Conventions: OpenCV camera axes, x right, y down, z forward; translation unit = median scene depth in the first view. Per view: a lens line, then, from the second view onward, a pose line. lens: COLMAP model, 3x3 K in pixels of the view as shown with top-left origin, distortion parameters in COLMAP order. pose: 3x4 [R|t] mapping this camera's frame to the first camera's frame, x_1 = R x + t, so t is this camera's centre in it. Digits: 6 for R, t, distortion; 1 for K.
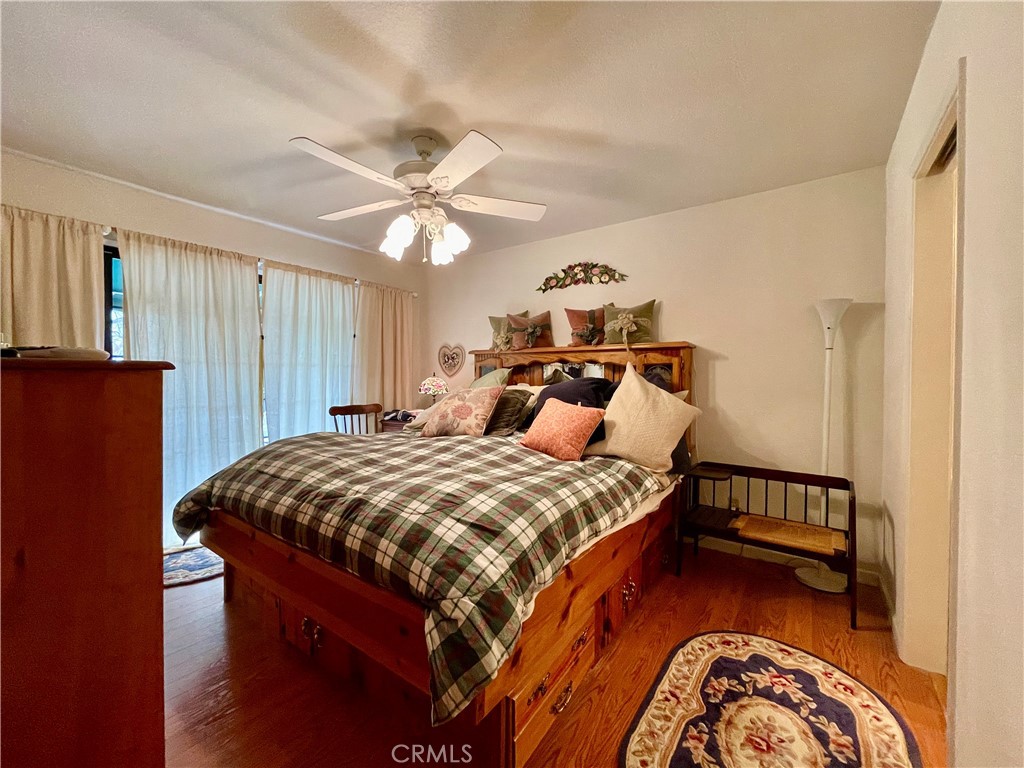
lens RADIAL K [[409.8, 0, 509.6], [0, 409.8, 381.9], [0, 0, 1]] dist [-0.001468, -0.000880]
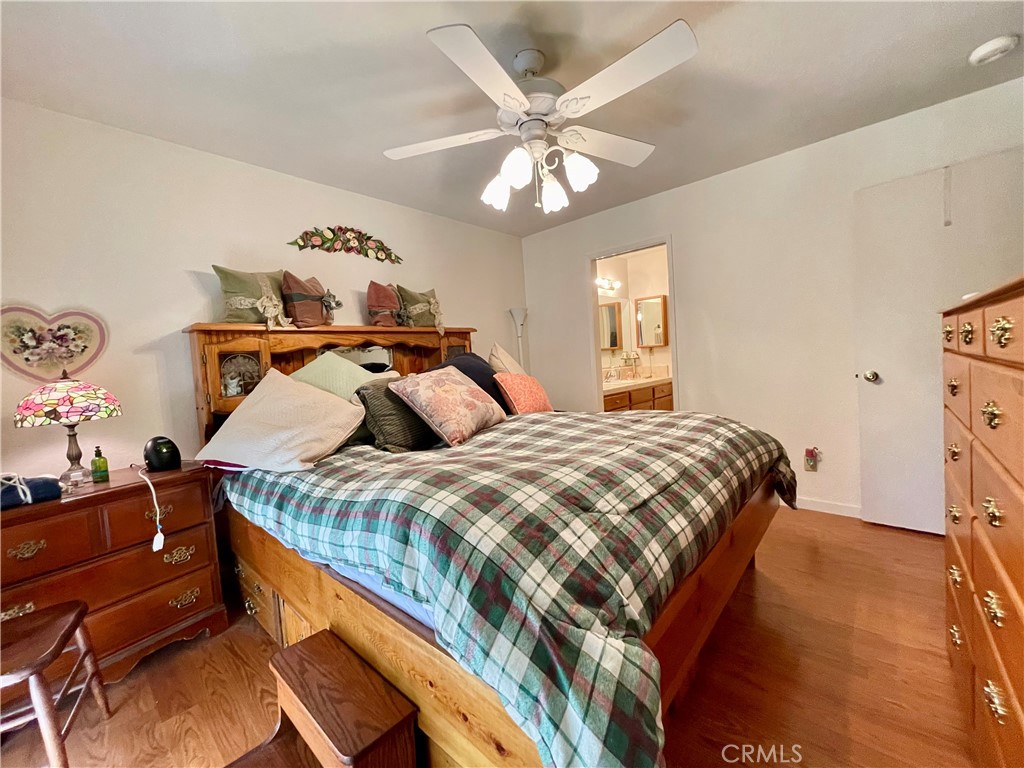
lens RADIAL K [[409.8, 0, 508.6], [0, 409.8, 380.9], [0, 0, 1]] dist [-0.001468, -0.000880]
pose [[0.098293, -0.061690, 0.993244, -0.647700], [0.081546, 0.995220, 0.053743, 0.002623], [-0.991811, 0.075713, 0.102854, 0.617100]]
